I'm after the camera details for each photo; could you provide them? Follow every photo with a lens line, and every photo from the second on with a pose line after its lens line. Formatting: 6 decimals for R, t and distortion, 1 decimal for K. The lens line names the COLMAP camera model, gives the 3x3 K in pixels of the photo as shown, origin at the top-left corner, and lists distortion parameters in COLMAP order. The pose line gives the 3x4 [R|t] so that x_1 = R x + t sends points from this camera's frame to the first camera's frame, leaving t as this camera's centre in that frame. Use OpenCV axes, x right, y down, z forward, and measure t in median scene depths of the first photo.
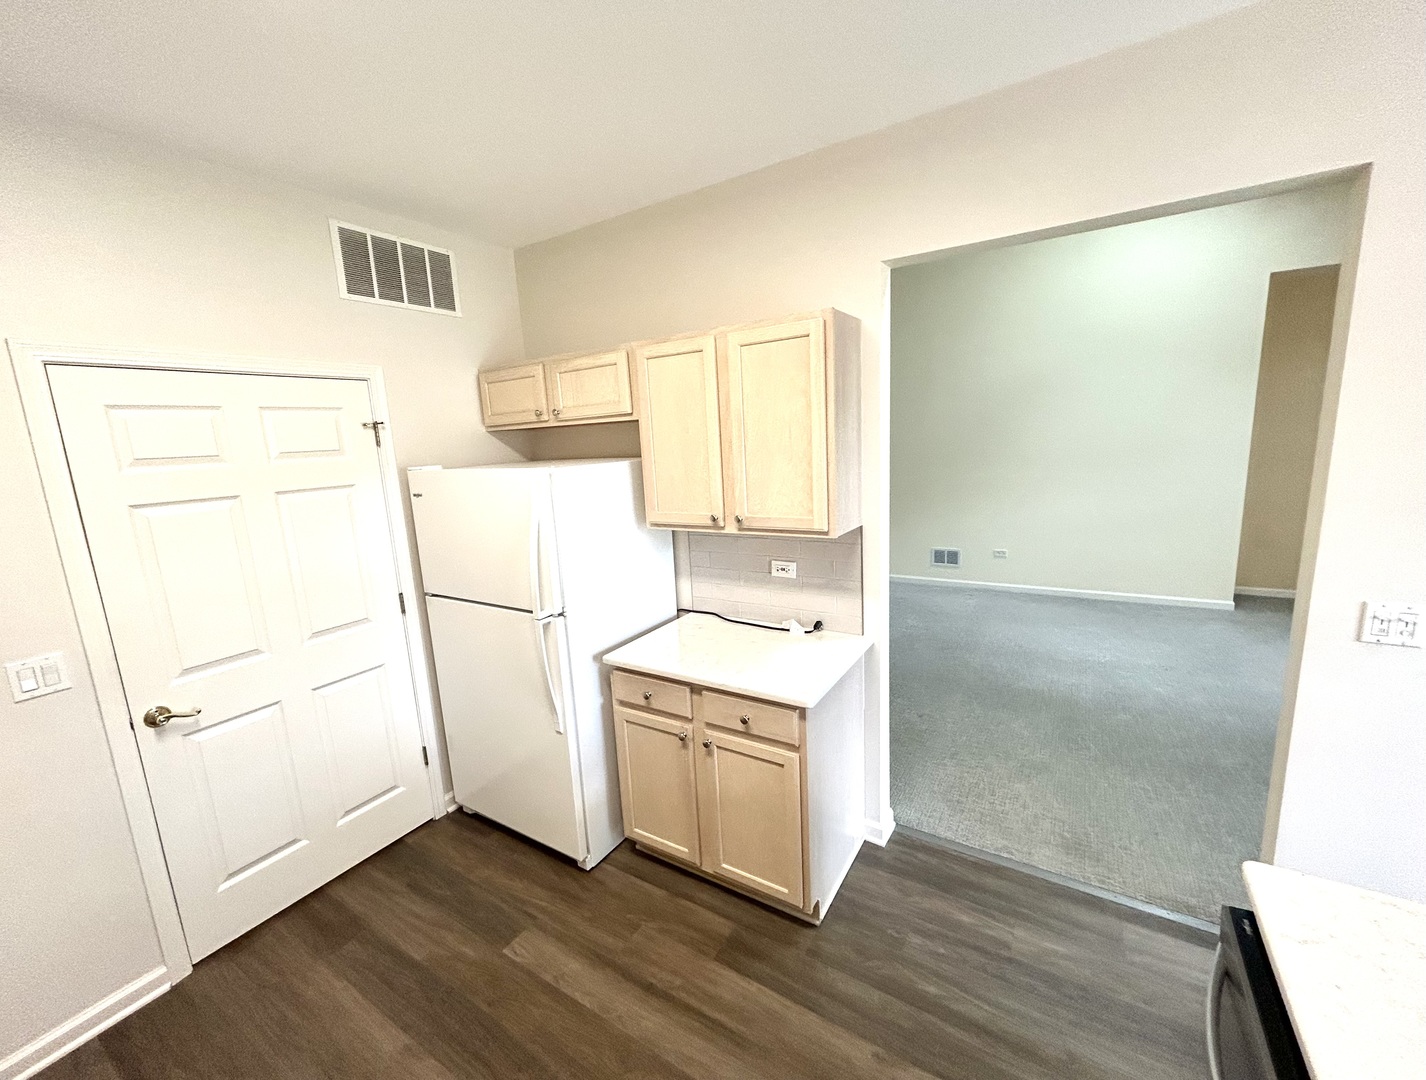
lens RADIAL K [[581.2, 0, 713.0], [0, 581.2, 540.0], [0, 0, 1]] dist [-0.000939, -0.000035]
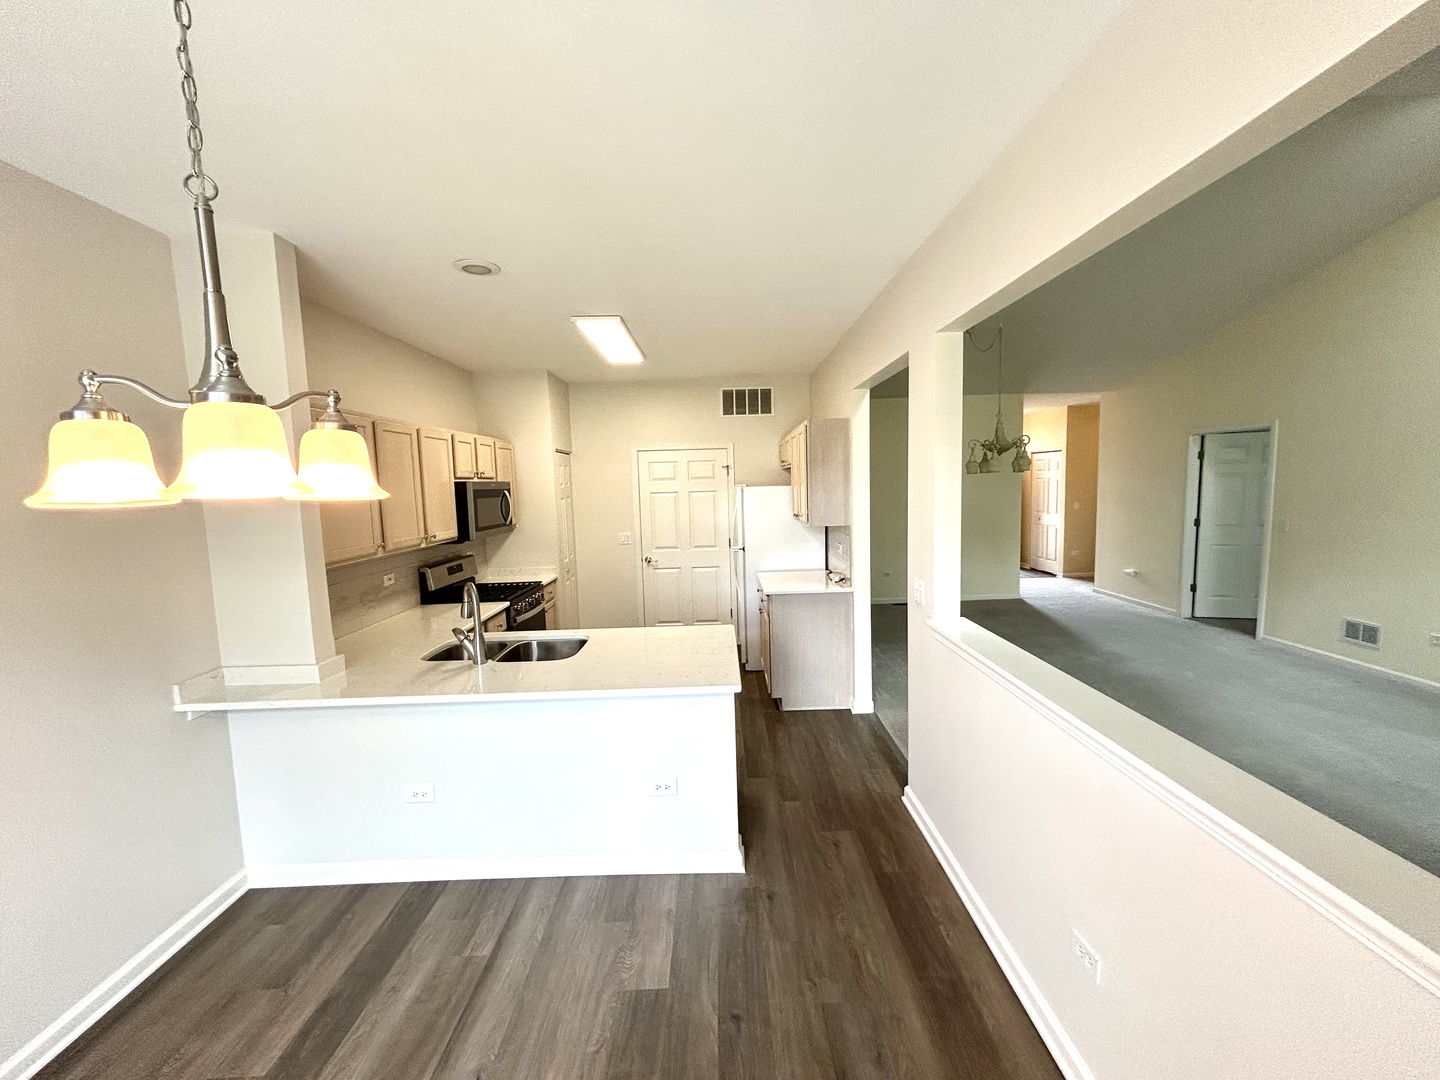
lens RADIAL K [[584.3, 0, 720.0], [0, 584.3, 540.0], [0, 0, 1]] dist [0.000200, 0.000018]
pose [[0.535743, 0.118663, -0.836002, 1.449578], [-0.147834, 0.987965, 0.045495, -0.002069], [0.831339, 0.099215, 0.546838, -0.322549]]
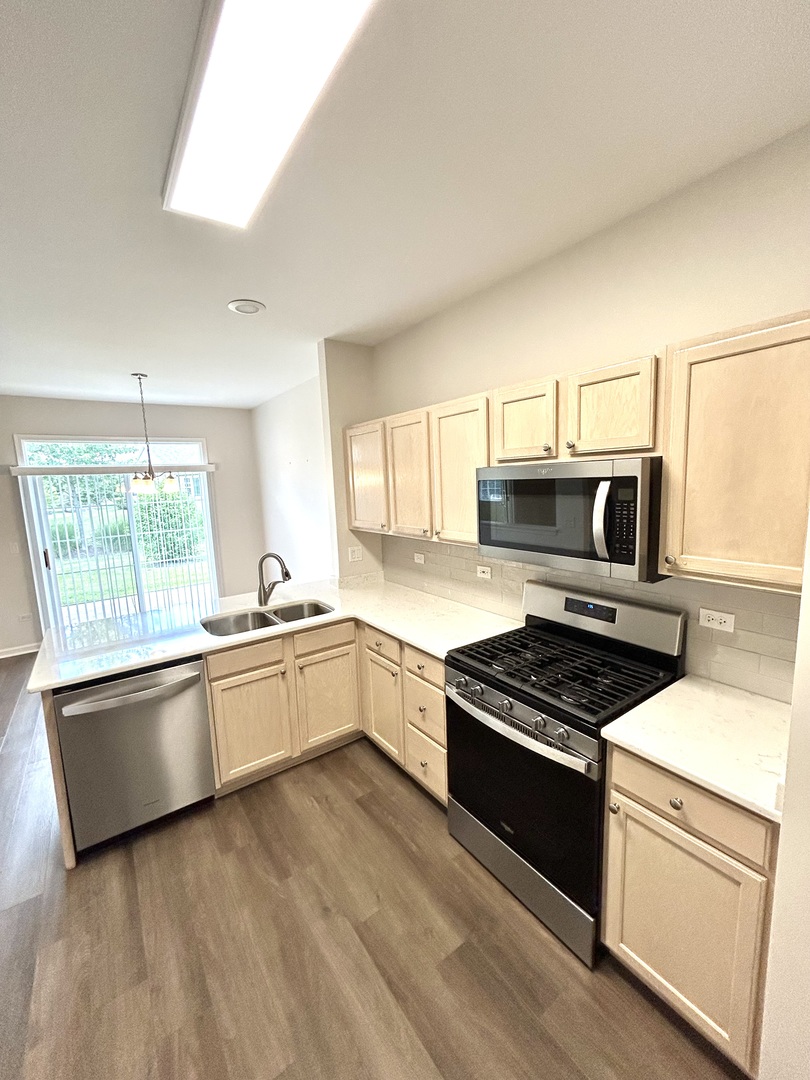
lens RADIAL K [[438.2, 0, 405.0], [0, 438.2, 540.0], [0, 0, 1]] dist [0.000200, 0.000018]
pose [[-0.921221, 0.033658, 0.387582, -0.487603], [0.152942, 0.947369, 0.281247, -0.109668], [-0.357717, 0.318368, -0.877884, 0.779849]]
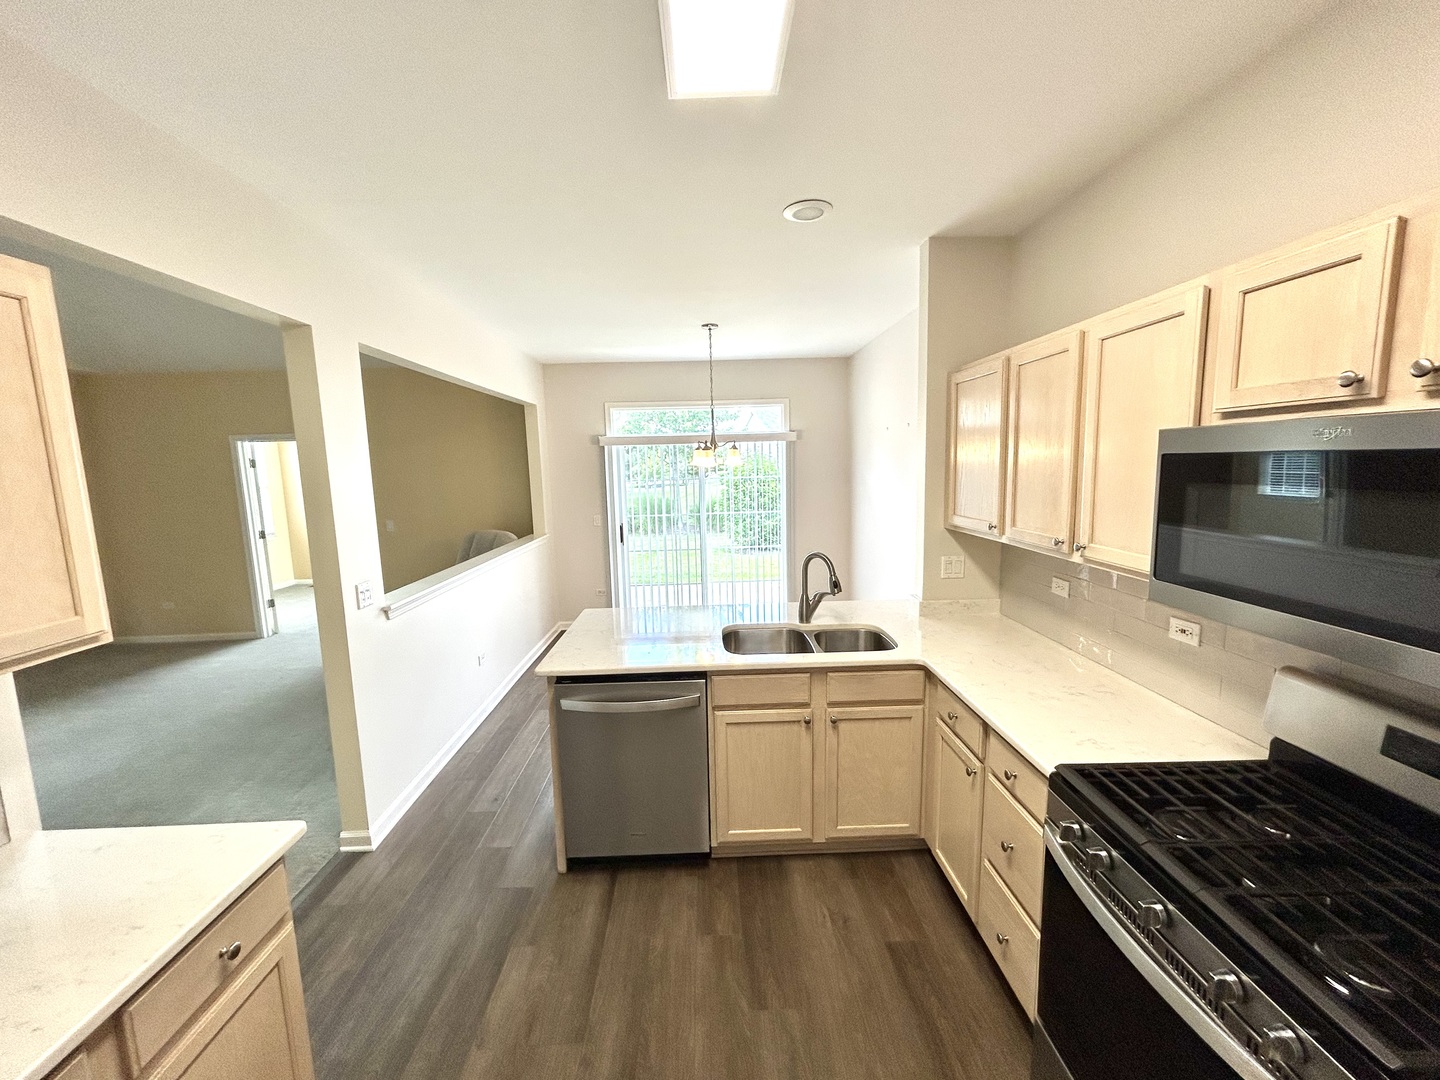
lens RADIAL K [[584.3, 0, 720.0], [0, 584.3, 540.0], [0, 0, 1]] dist [0.000200, 0.000018]
pose [[-0.553844, -0.043886, 0.831463, -0.532545], [0.201787, 0.961765, 0.185175, -0.072603], [-0.807799, 0.270337, -0.523812, 0.629538]]
